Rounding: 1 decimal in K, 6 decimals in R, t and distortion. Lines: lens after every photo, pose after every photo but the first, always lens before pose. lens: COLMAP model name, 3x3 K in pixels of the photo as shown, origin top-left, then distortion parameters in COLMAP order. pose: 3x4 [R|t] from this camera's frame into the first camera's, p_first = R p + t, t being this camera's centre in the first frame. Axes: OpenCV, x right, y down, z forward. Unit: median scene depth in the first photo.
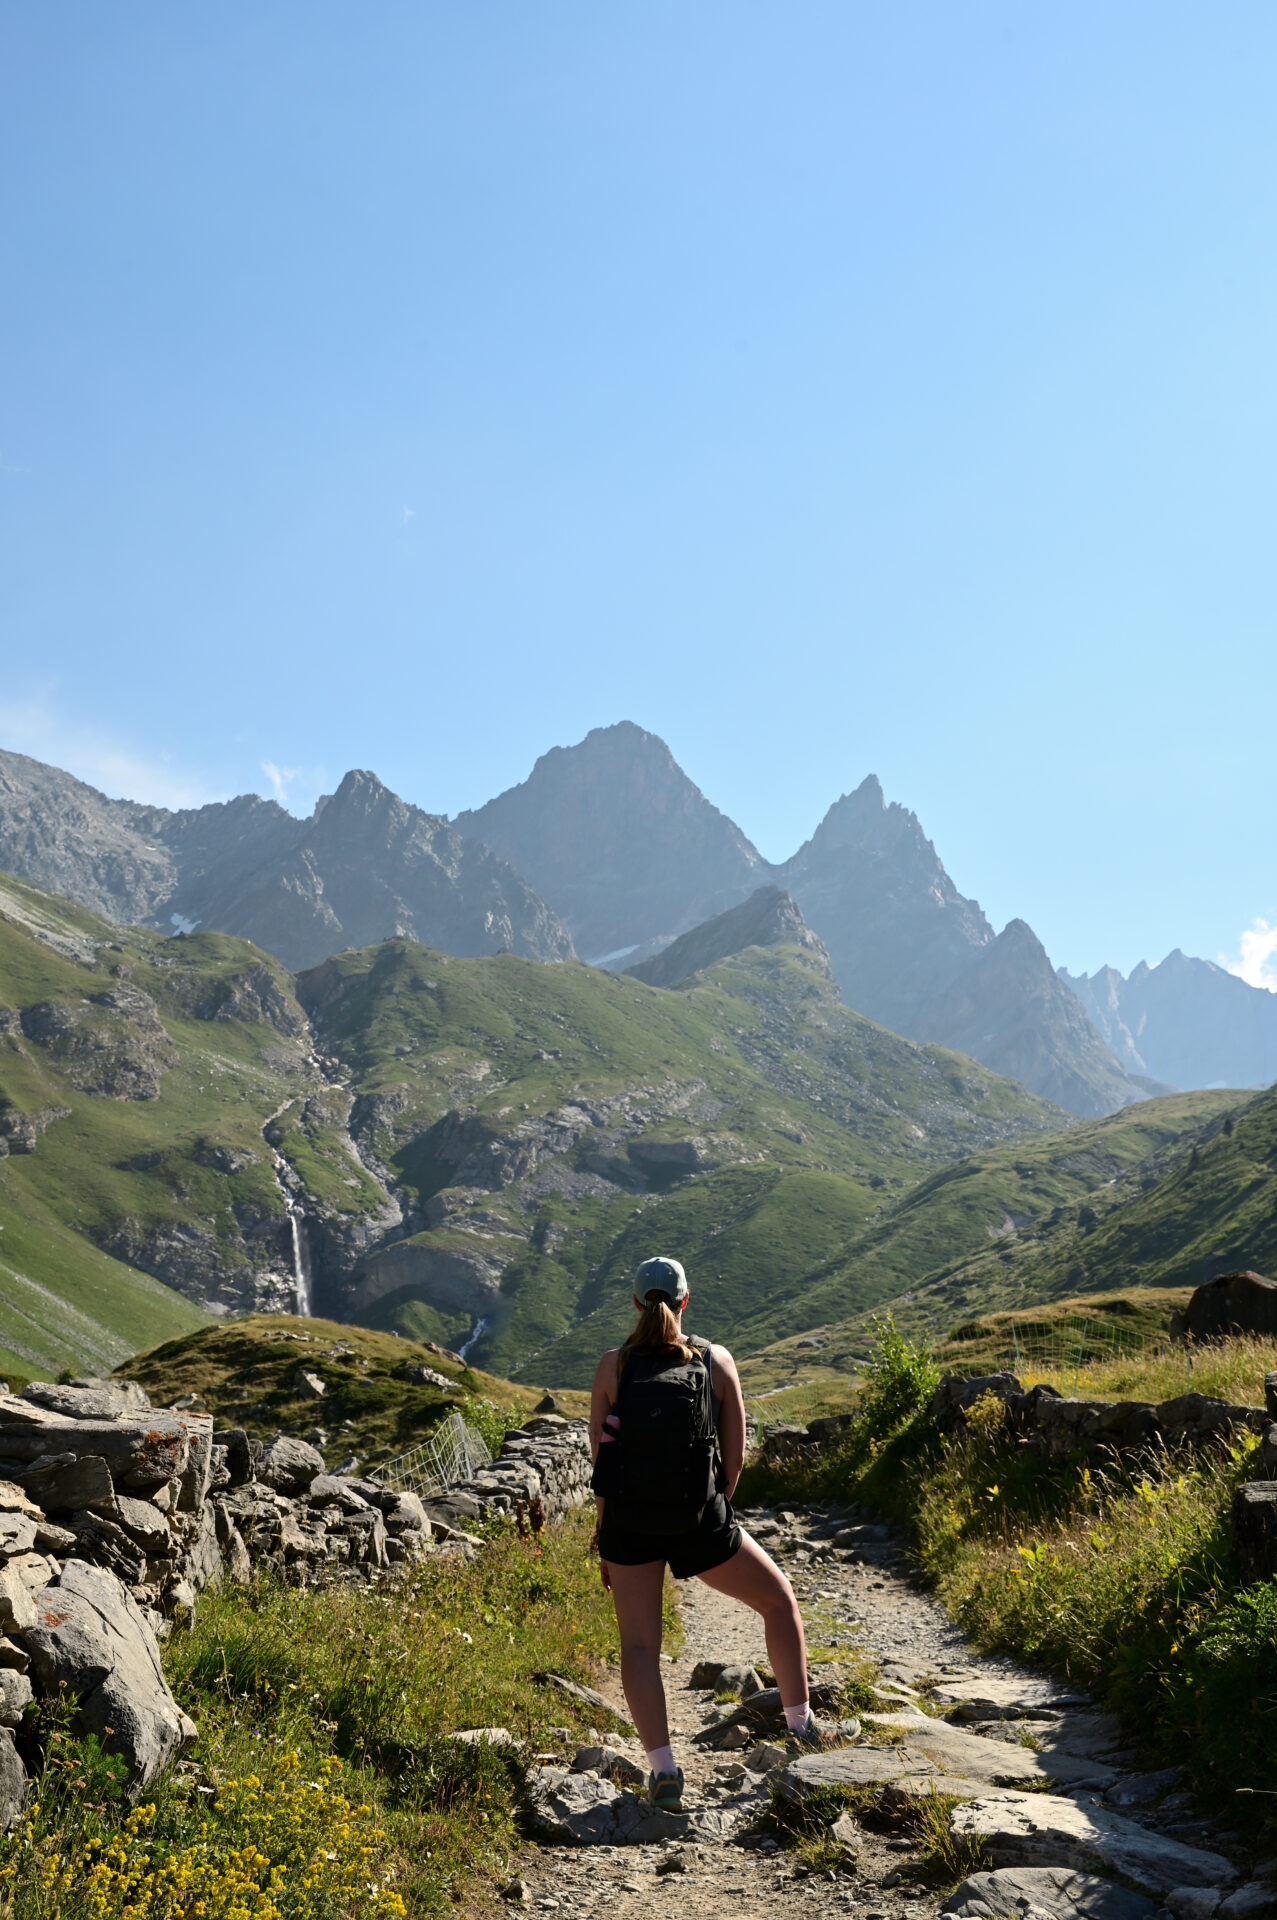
lens RADIAL K [[3071.4, 0, 627.2], [0, 3071.4, 956.5], [0, 0, 1]] dist [0.001861, 0.000000]
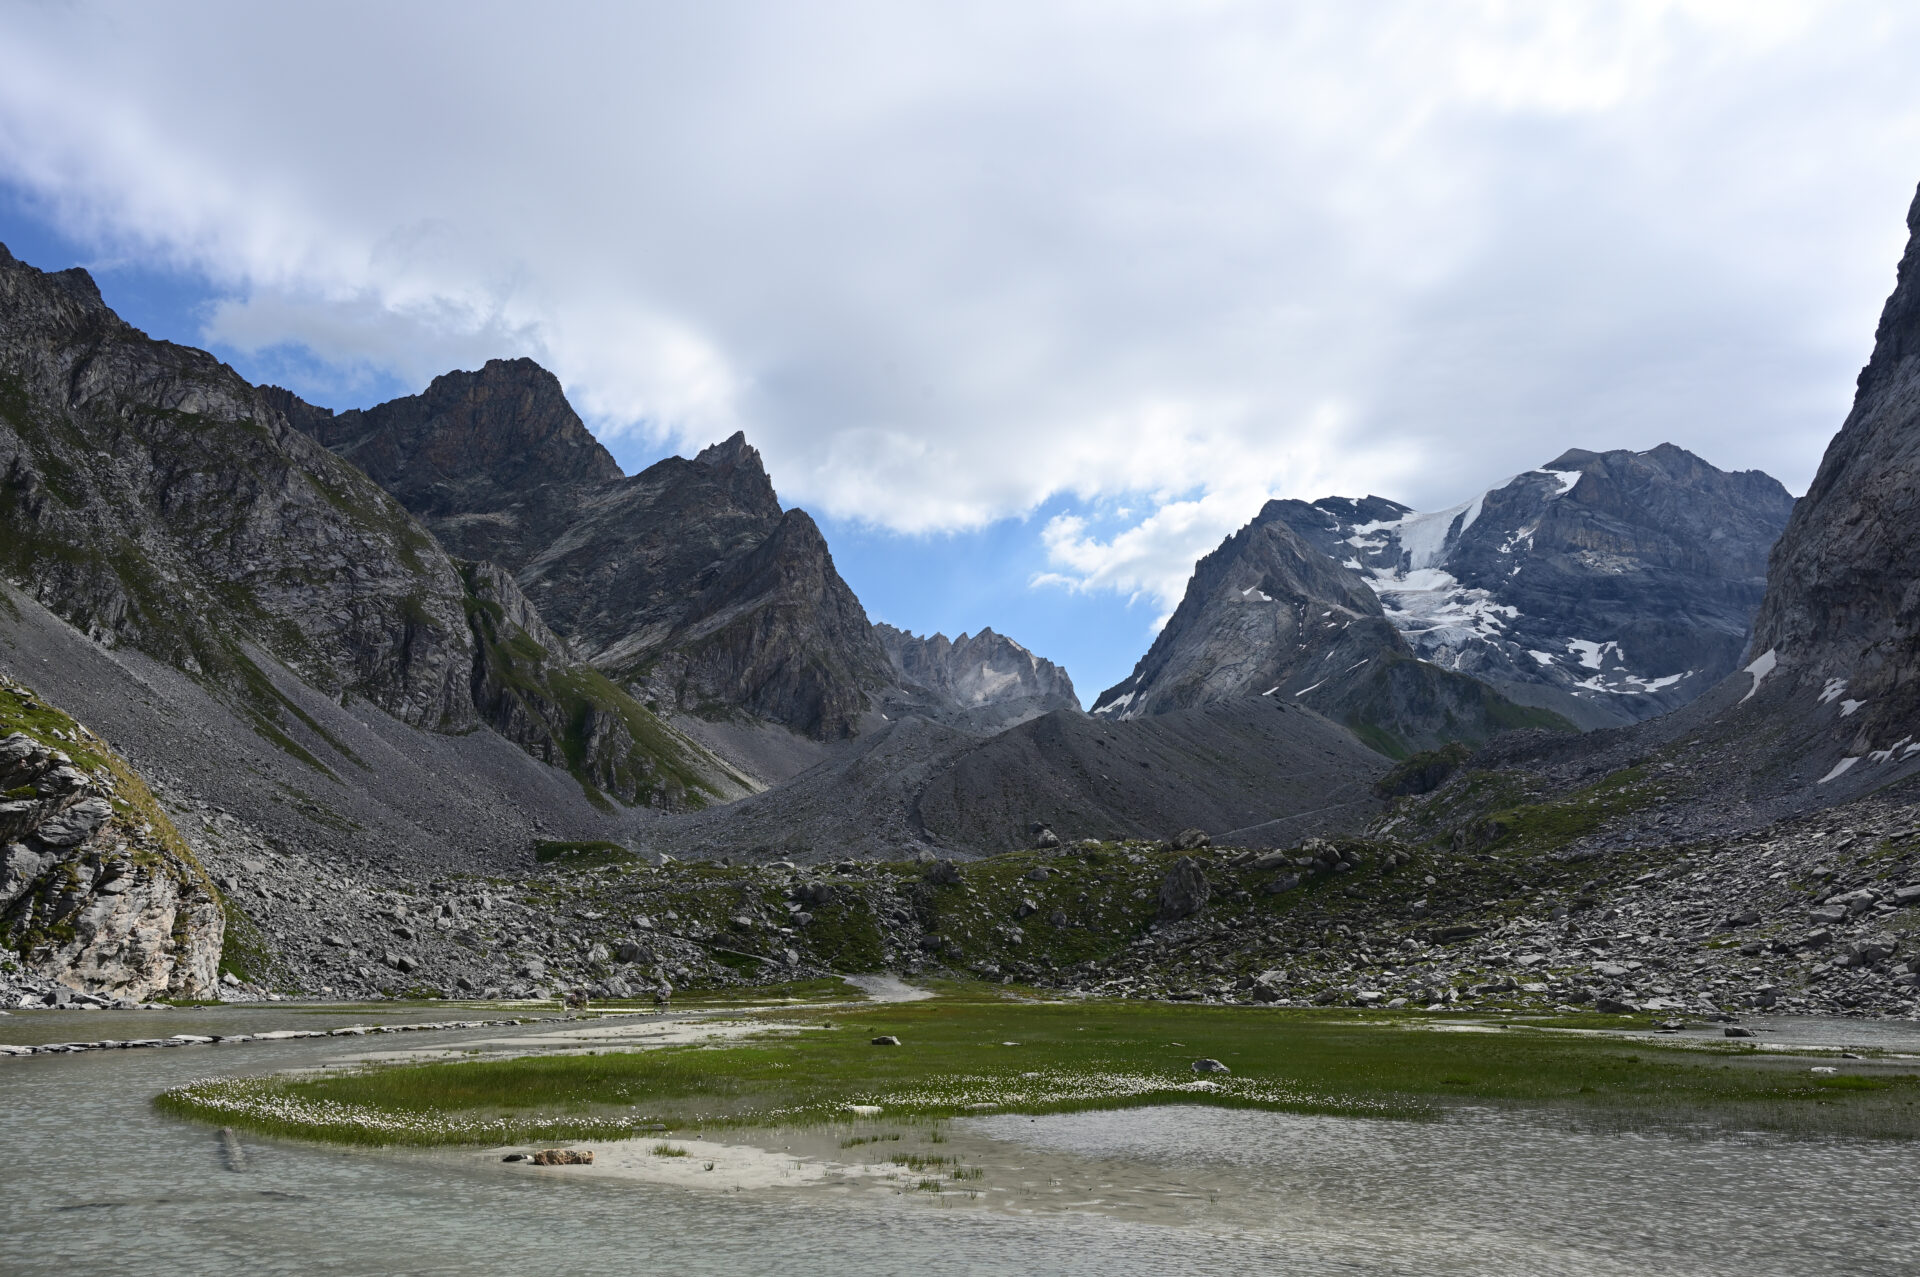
lens RADIAL K [[1263.3, 0, 968.3], [0, 1263.3, 645.2], [0, 0, 1]] dist [0.004431, -0.005912]
pose [[0.987103, 0.084021, 0.136261, 0.211217], [-0.079851, 0.996164, -0.035800, 0.068837], [-0.138747, 0.024458, 0.990026, 0.971600]]
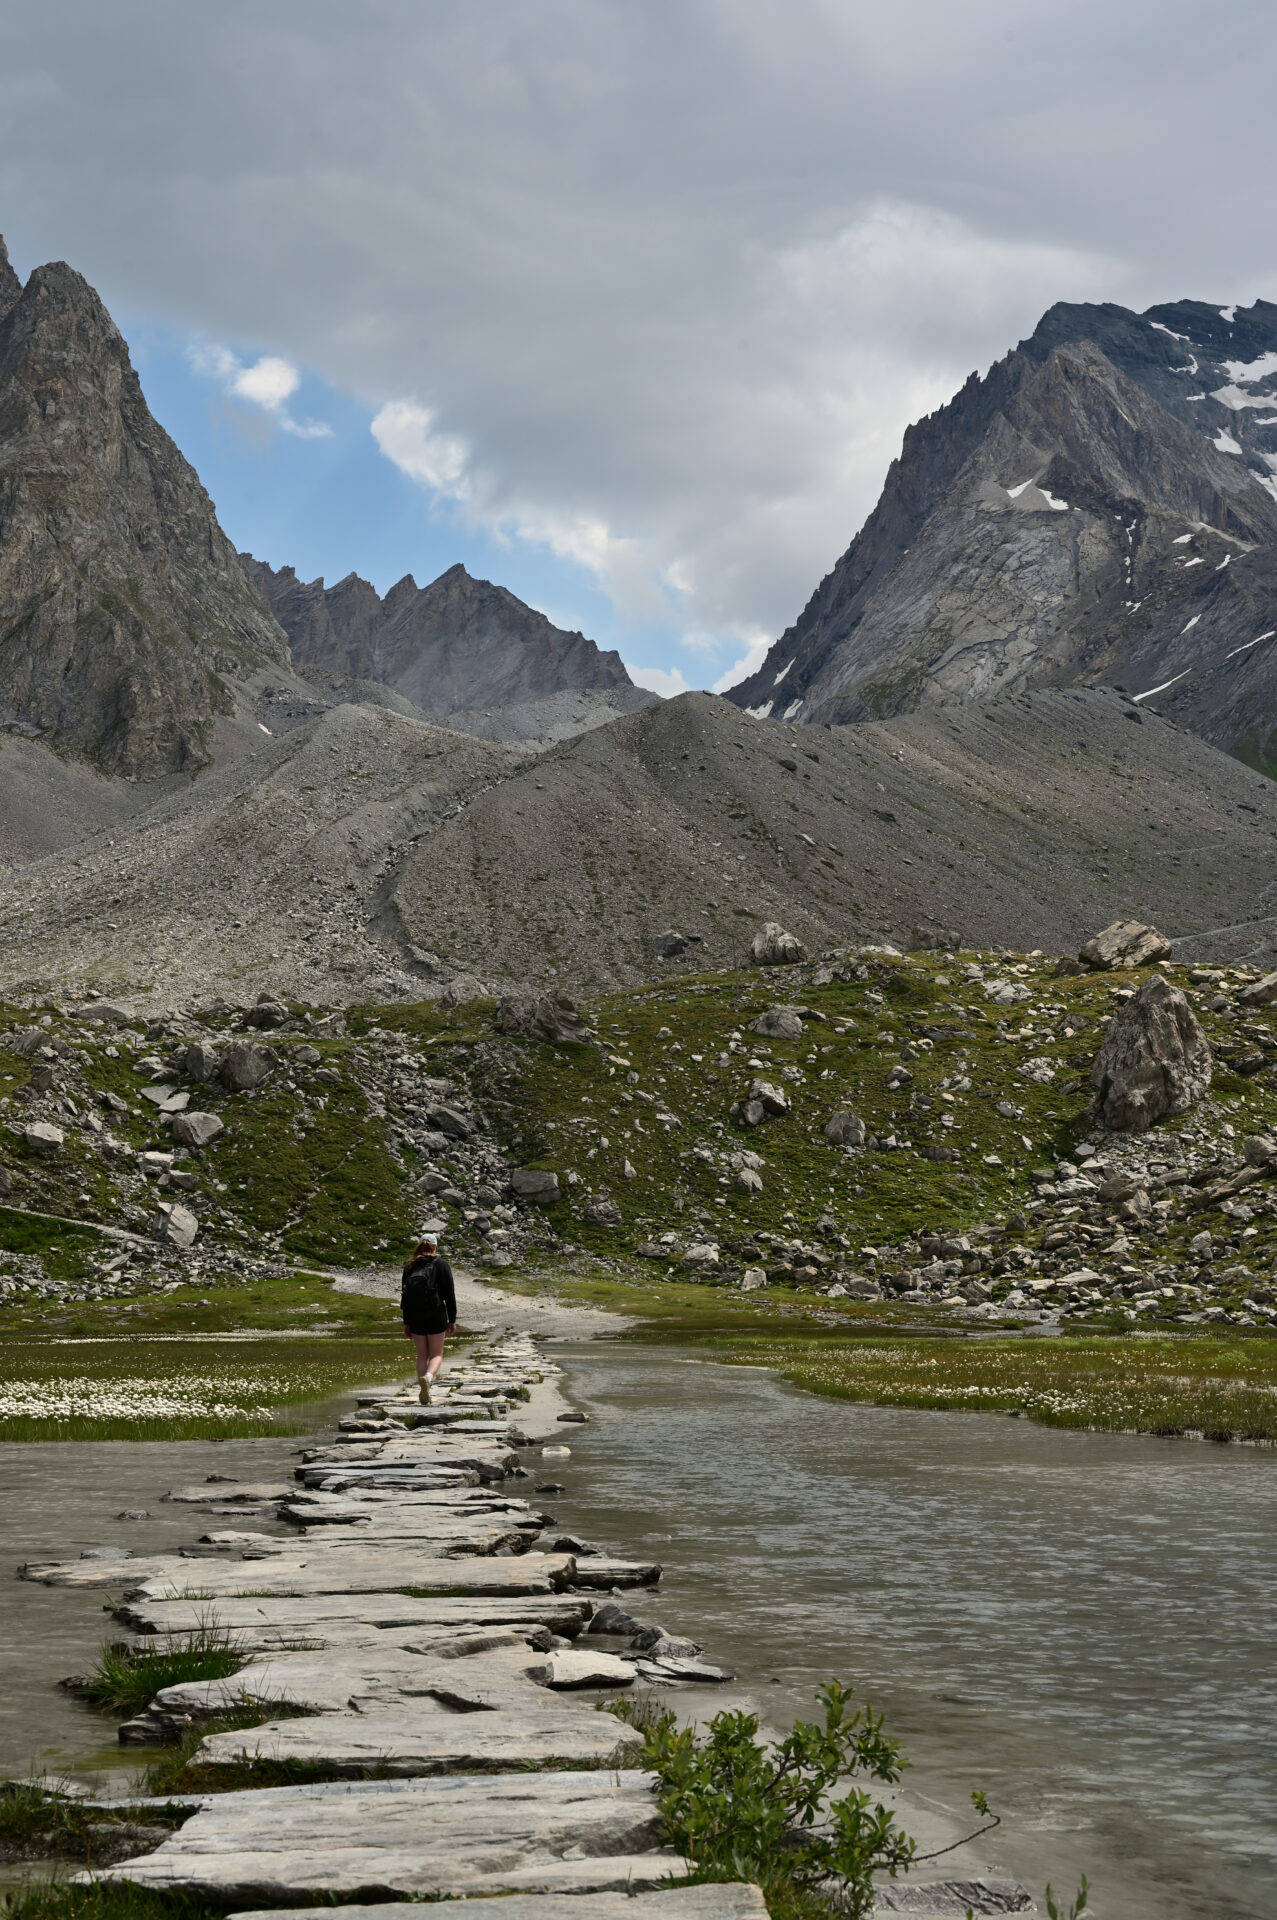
lens RADIAL K [[2571.8, 0, 628.3], [0, 2571.8, 955.6], [0, 0, 1]] dist [-0.009296, 0.000000]
pose [[0.969140, 0.070428, 0.236237, 0.204948], [-0.092435, 0.992220, 0.083399, 0.079574], [-0.228525, -0.102662, 0.968110, 1.012891]]
